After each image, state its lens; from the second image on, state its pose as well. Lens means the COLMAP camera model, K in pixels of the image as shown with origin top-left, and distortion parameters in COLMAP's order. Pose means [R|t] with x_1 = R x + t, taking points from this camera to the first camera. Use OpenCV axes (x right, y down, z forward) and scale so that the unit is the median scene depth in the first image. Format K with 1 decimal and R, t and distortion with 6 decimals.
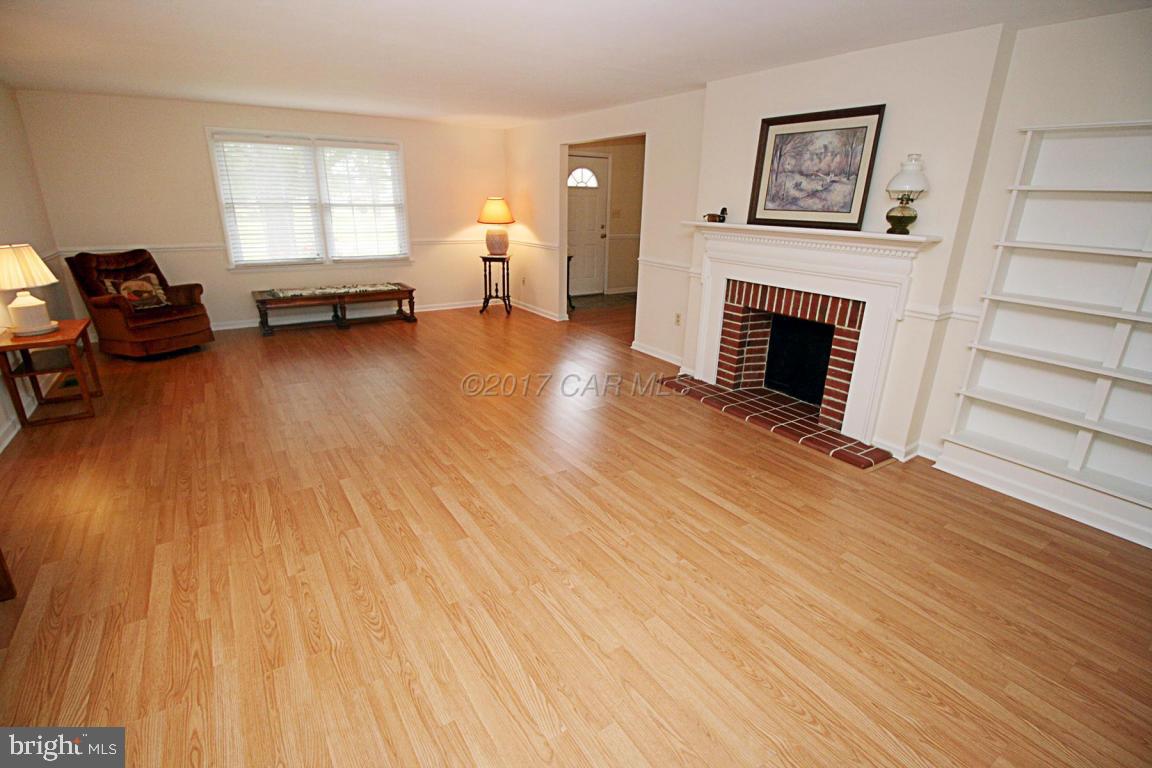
lens RADIAL K [[542.3, 0, 575.1], [0, 542.3, 383.7], [0, 0, 1]] dist [-0.002752, -0.000259]
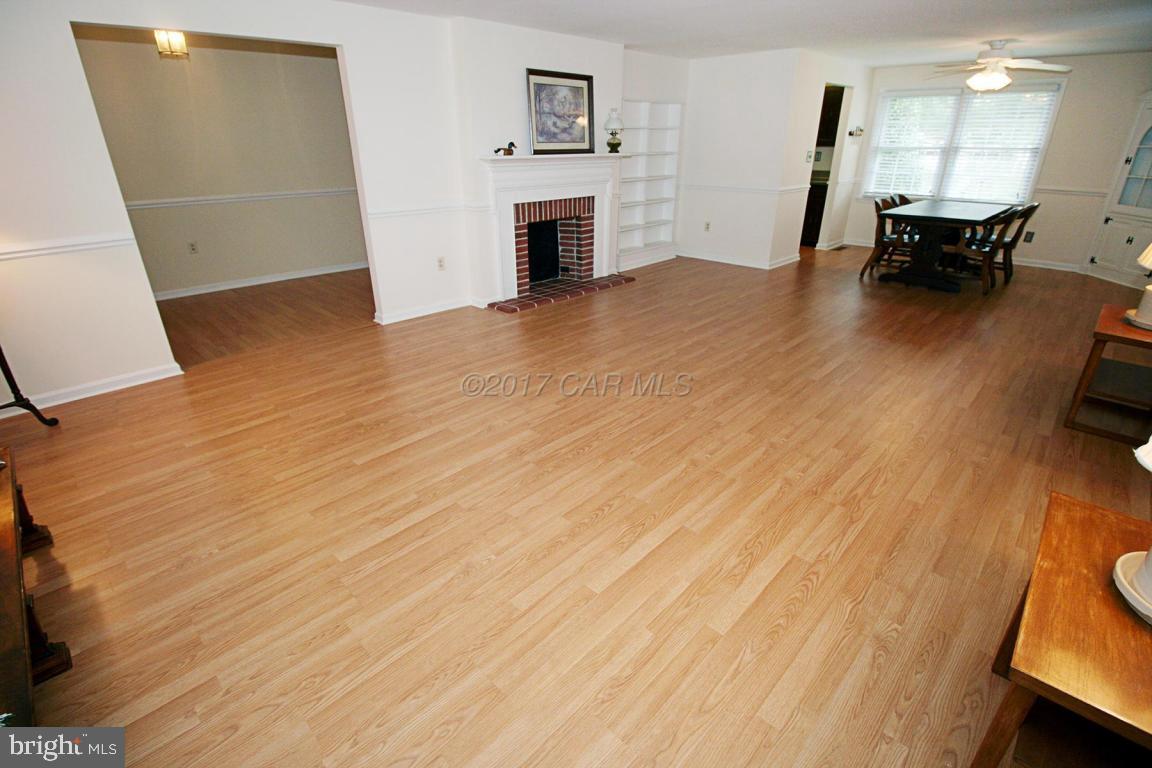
lens RADIAL K [[542.3, 0, 578.7], [0, 542.3, 379.2], [0, 0, 1]] dist [-0.002752, -0.000259]
pose [[-0.217638, -0.408816, 0.886286, -1.127452], [0.314899, 0.830083, 0.460219, -0.442863], [-0.923836, 0.379252, -0.051921, 1.264715]]
